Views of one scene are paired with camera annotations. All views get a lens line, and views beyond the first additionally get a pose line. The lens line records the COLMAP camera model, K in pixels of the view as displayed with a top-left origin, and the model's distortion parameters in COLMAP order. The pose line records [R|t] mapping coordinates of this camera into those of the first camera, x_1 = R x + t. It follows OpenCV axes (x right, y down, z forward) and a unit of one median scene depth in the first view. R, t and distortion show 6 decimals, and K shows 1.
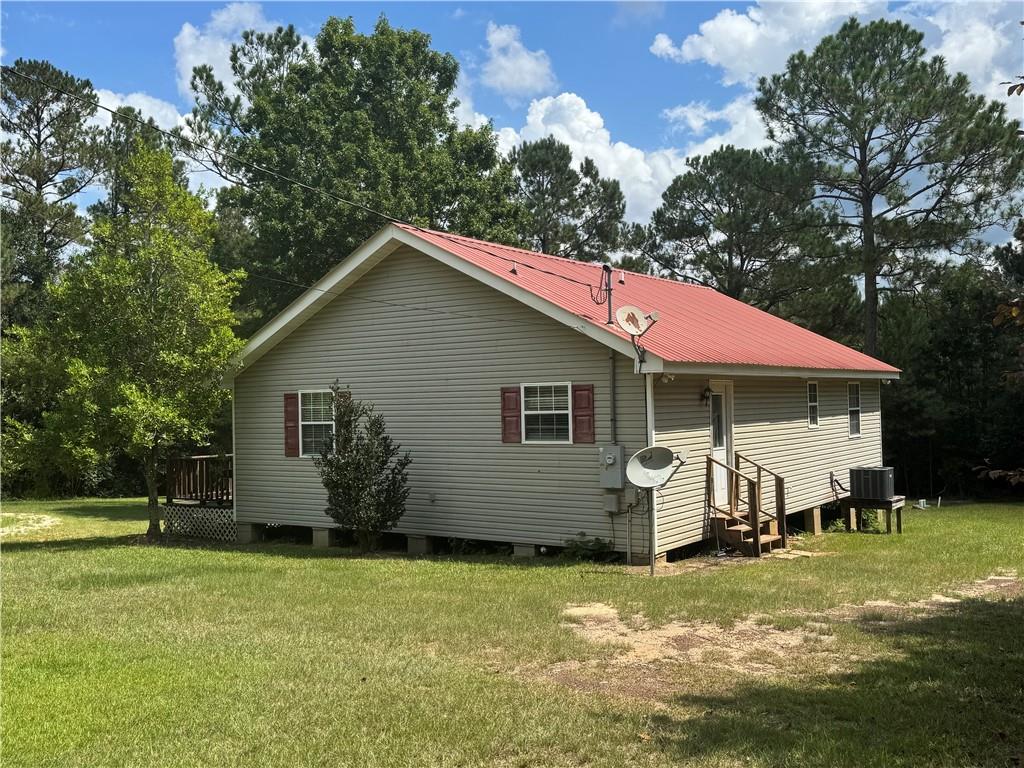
lens RADIAL K [[995.3, 0, 512.3], [0, 995.3, 383.7], [0, 0, 1]] dist [0.002998, 0.000000]
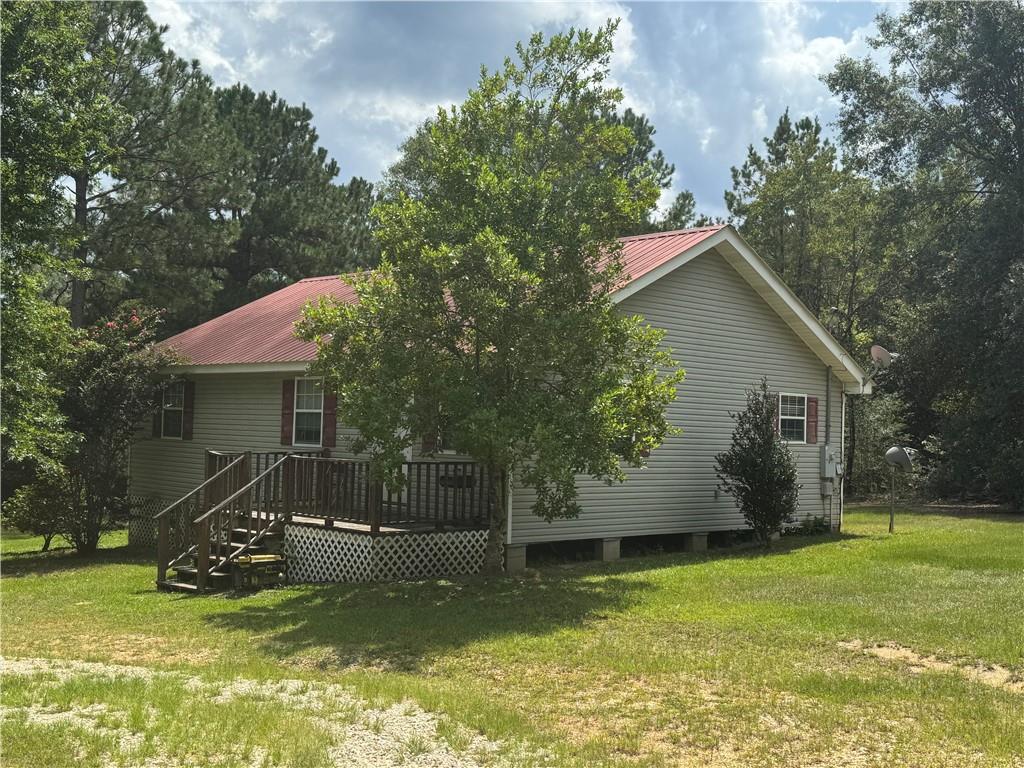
lens RADIAL K [[1174.5, 0, 511.9], [0, 1174.5, 383.7], [0, 0, 1]] dist [0.013883, 0.000000]
pose [[0.211543, 0.062542, 0.975366, -1.453484], [-0.055013, 0.997130, -0.052006, 0.081312], [-0.975819, -0.042656, 0.214377, 1.034364]]
